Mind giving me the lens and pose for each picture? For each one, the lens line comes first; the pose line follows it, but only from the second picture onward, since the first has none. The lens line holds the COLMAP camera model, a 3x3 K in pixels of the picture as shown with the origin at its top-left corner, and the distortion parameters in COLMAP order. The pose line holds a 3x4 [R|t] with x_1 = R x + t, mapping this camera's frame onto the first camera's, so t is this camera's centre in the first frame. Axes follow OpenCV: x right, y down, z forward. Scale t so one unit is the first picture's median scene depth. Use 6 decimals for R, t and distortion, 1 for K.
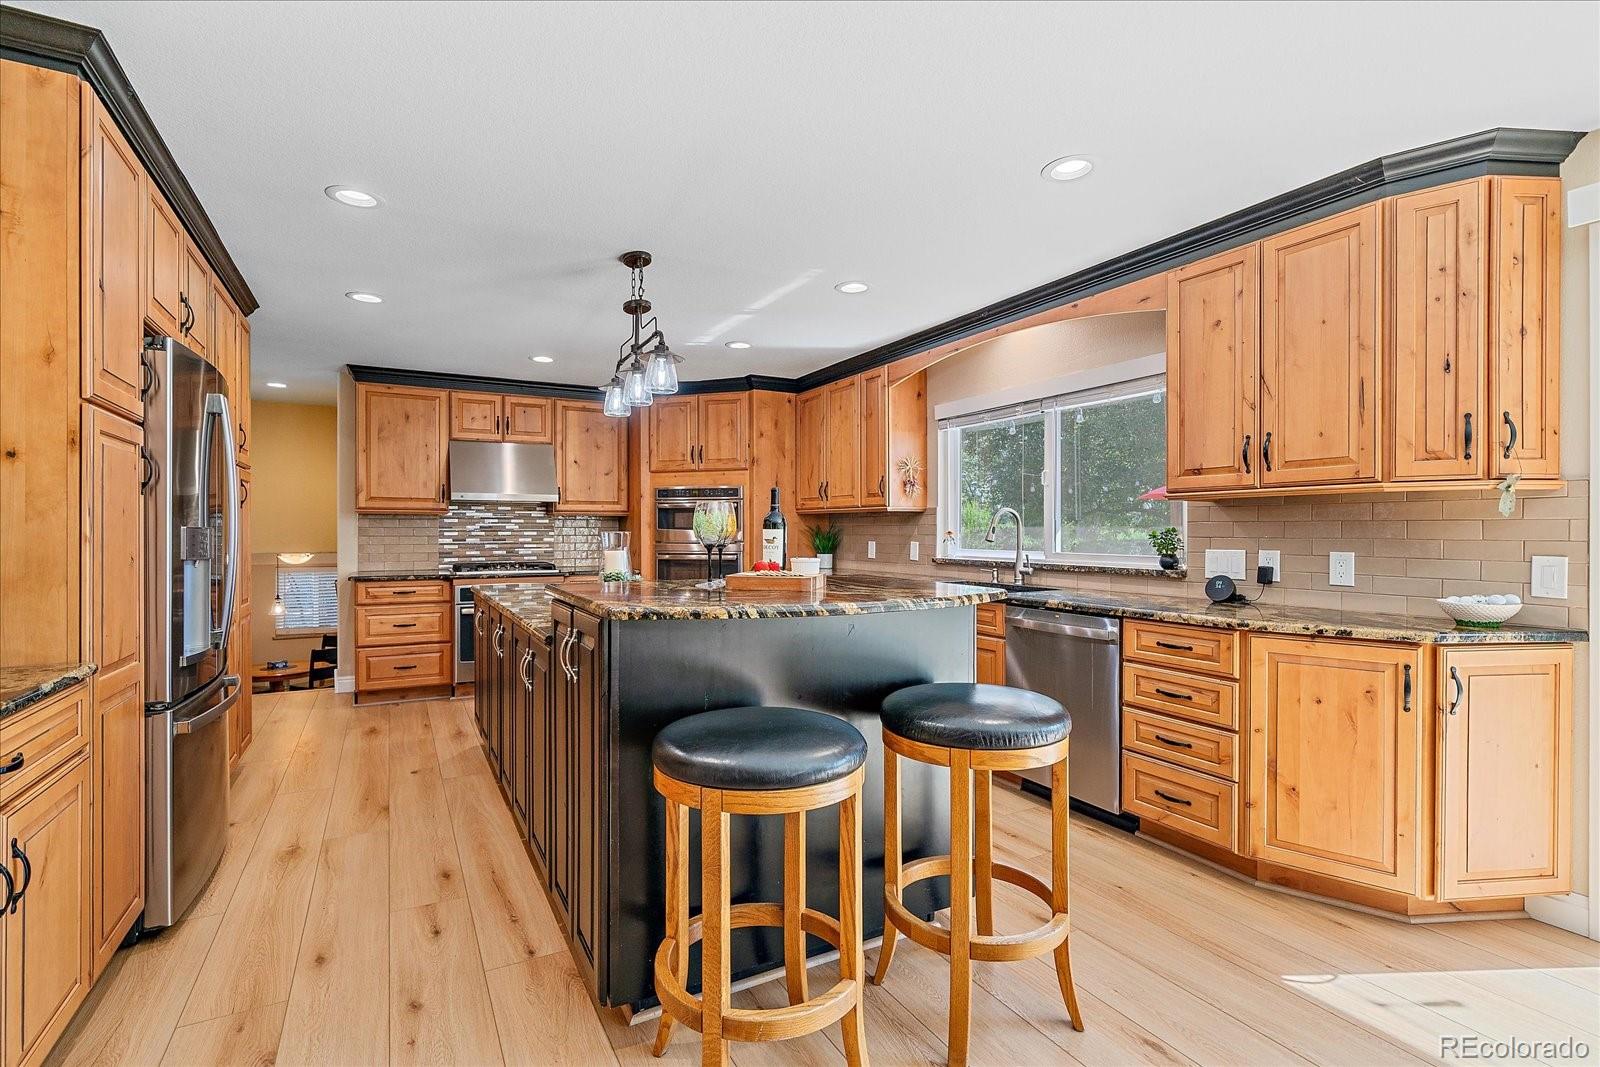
lens RADIAL K [[743.8, 0, 800.8], [0, 743.8, 534.9], [0, 0, 1]] dist [0.000956, 0.000049]
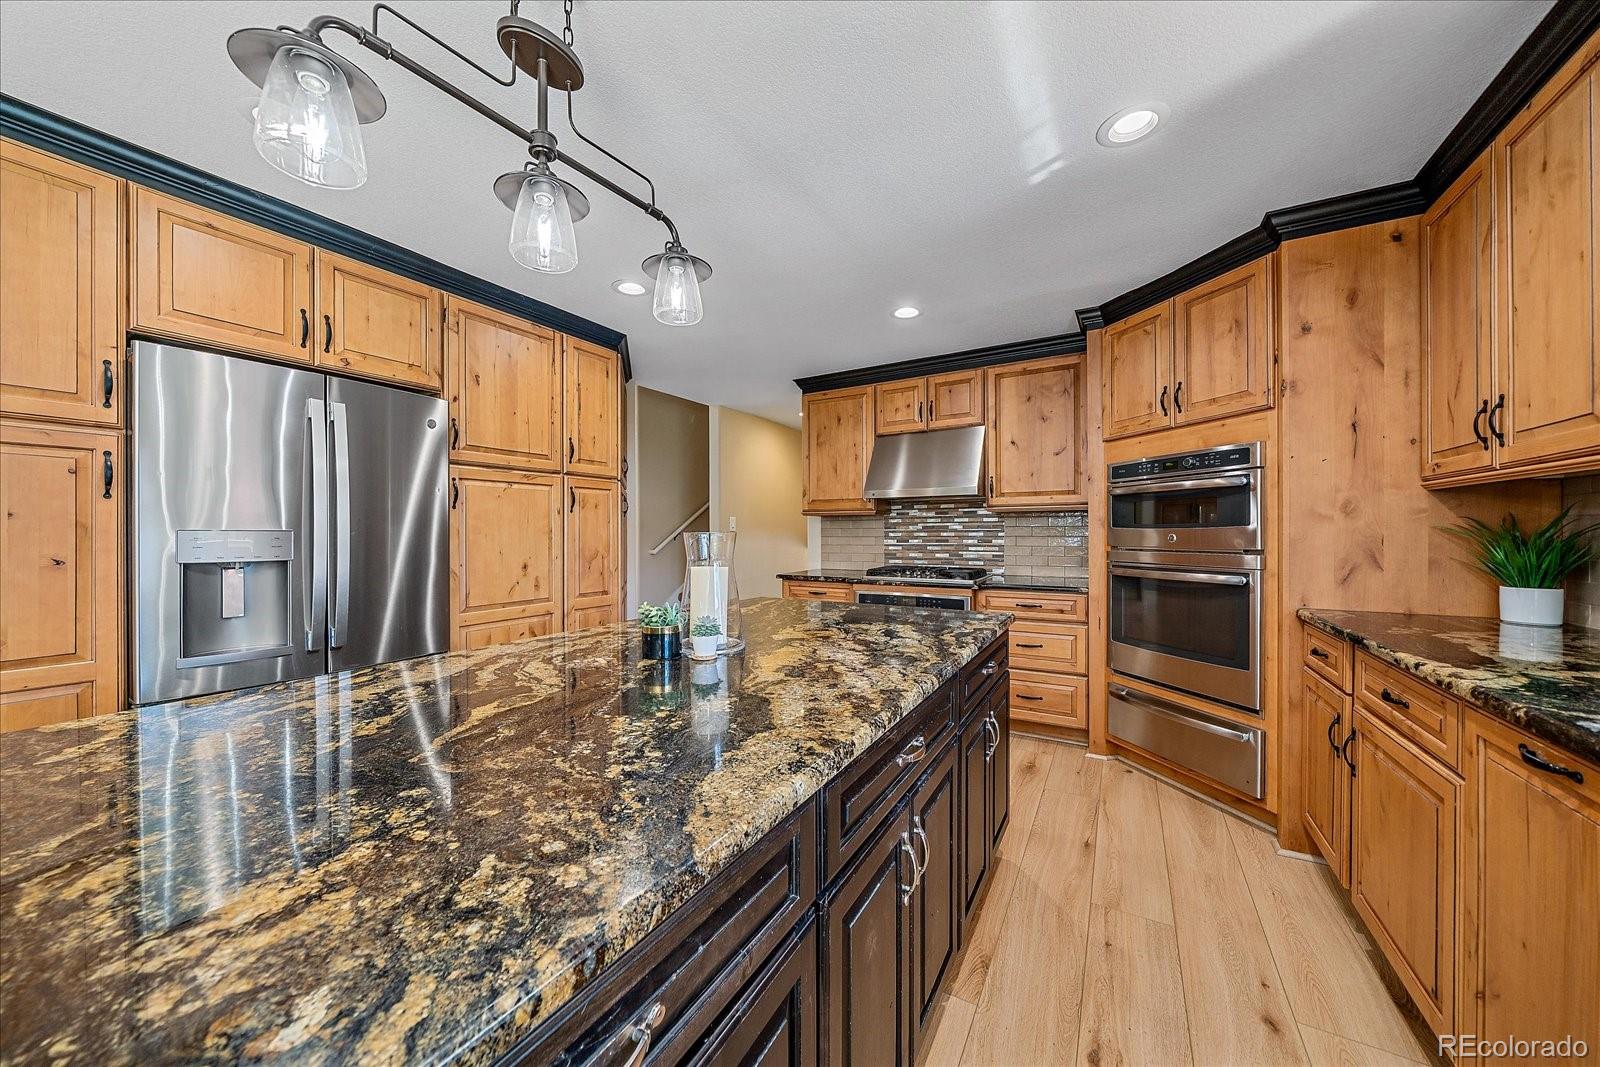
lens RADIAL K [[553.9, 0, 797.6], [0, 553.9, 538.5], [0, 0, 1]] dist [-0.012235, -0.000055]
pose [[0.511022, 0.005943, -0.859547, 0.083526], [0.000481, 0.999974, 0.007199, -0.001642], [0.859567, -0.004093, 0.511006, 0.527113]]
